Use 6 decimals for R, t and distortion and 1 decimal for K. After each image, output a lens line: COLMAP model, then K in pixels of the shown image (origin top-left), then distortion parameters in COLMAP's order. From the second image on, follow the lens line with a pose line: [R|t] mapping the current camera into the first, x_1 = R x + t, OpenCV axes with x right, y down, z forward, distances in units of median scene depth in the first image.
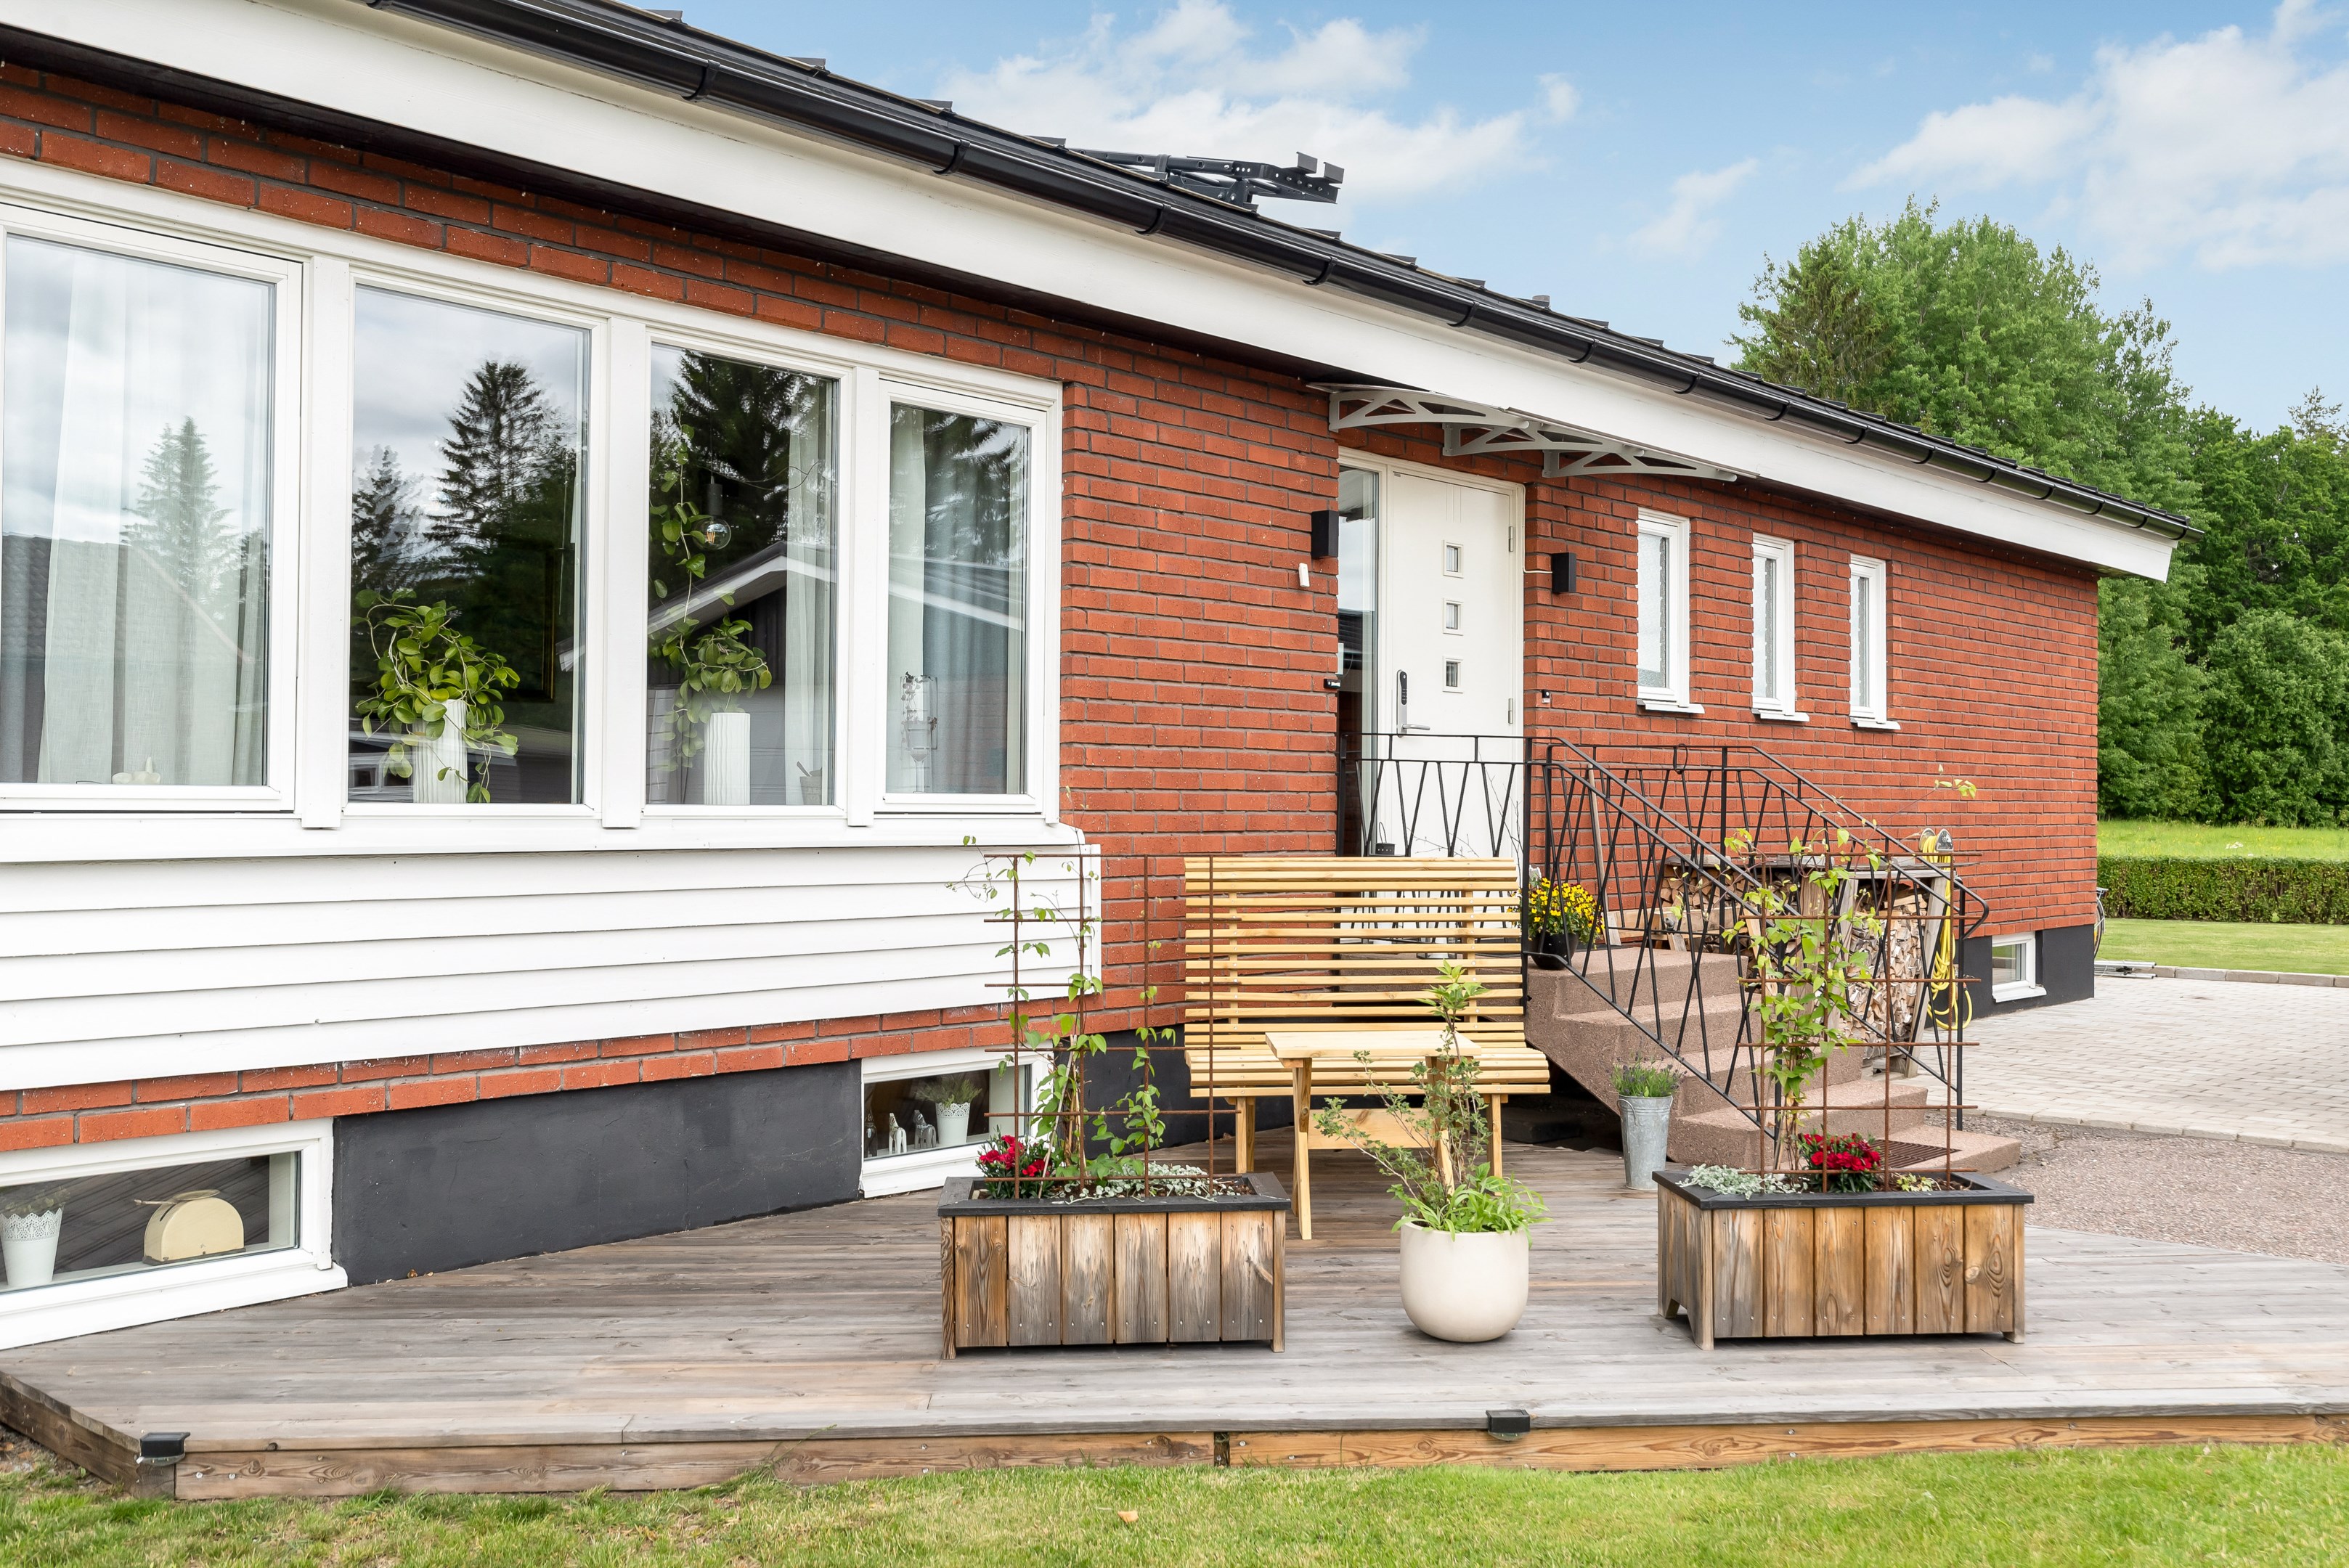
lens RADIAL K [[2150.3, 0, 1174.5], [0, 2150.3, 784.0], [0, 0, 1]] dist [0.002954, 0.009736]
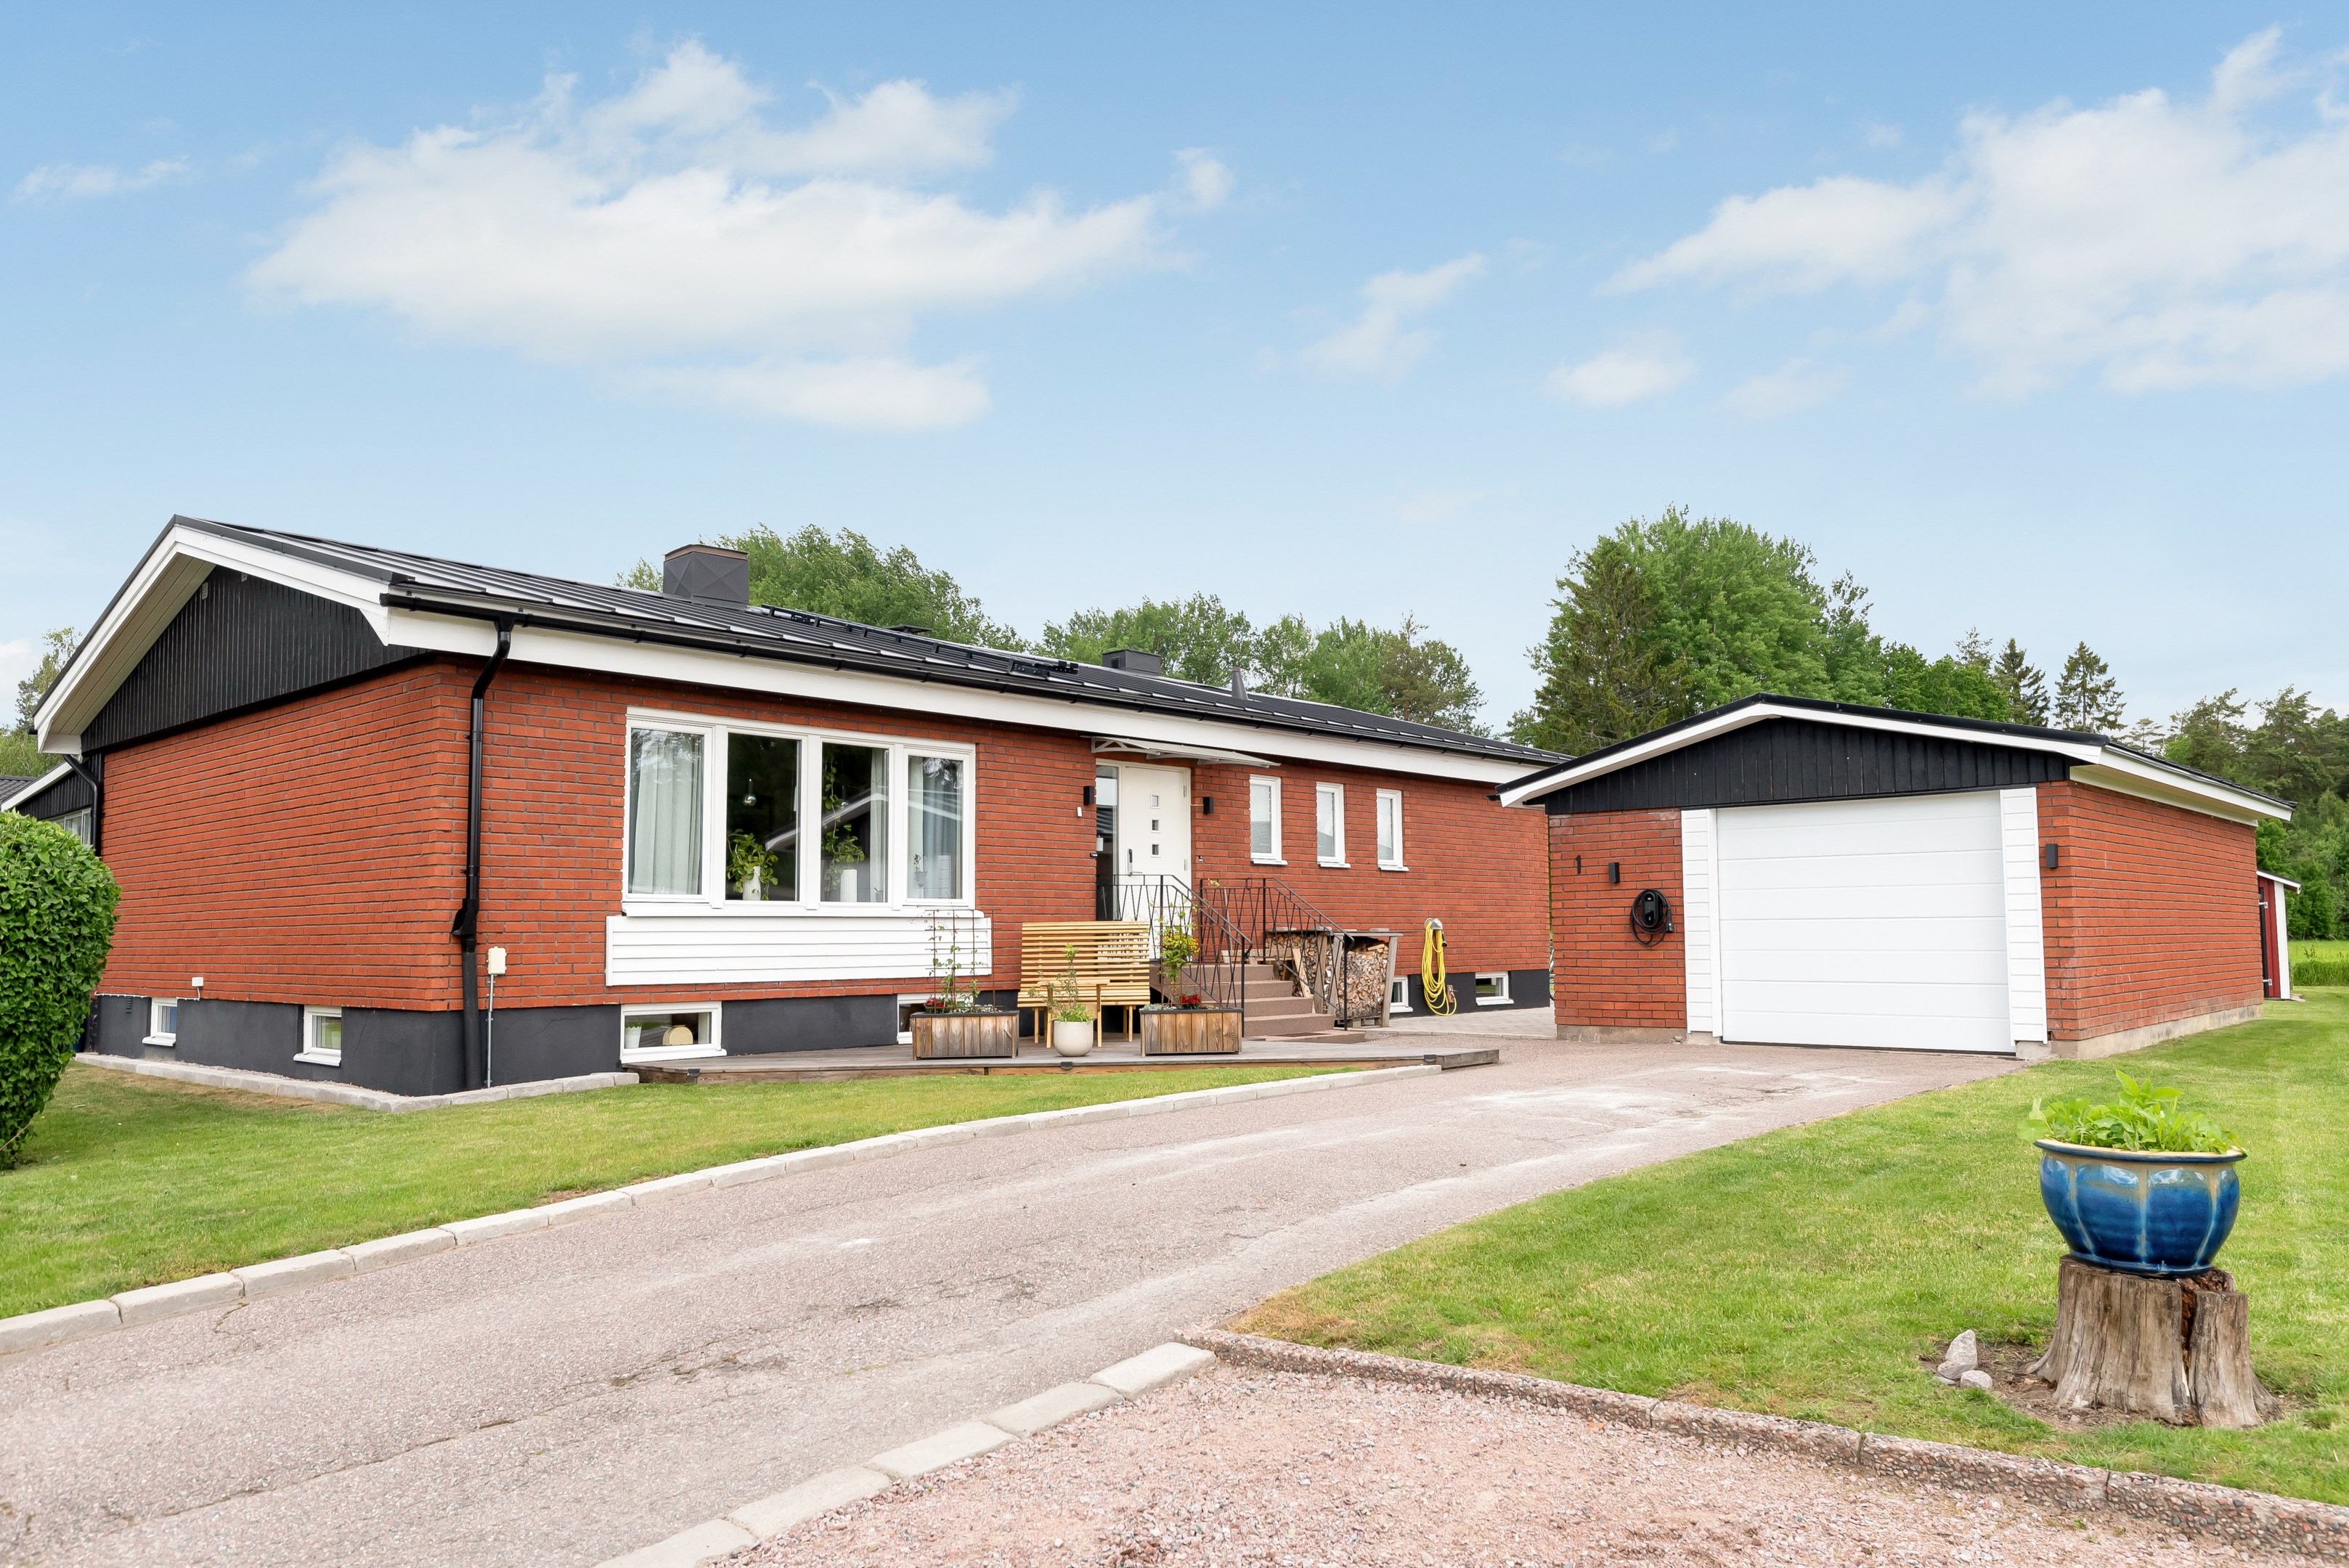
lens RADIAL K [[1576.4, 0, 1184.4], [0, 1576.4, 827.9], [0, 0, 1]] dist [0.003435, 0.000025]
pose [[0.999903, -0.013451, 0.003639, 0.181665], [0.013641, 0.998180, -0.058740, 0.032222], [-0.002842, 0.058784, 0.998267, -0.861008]]
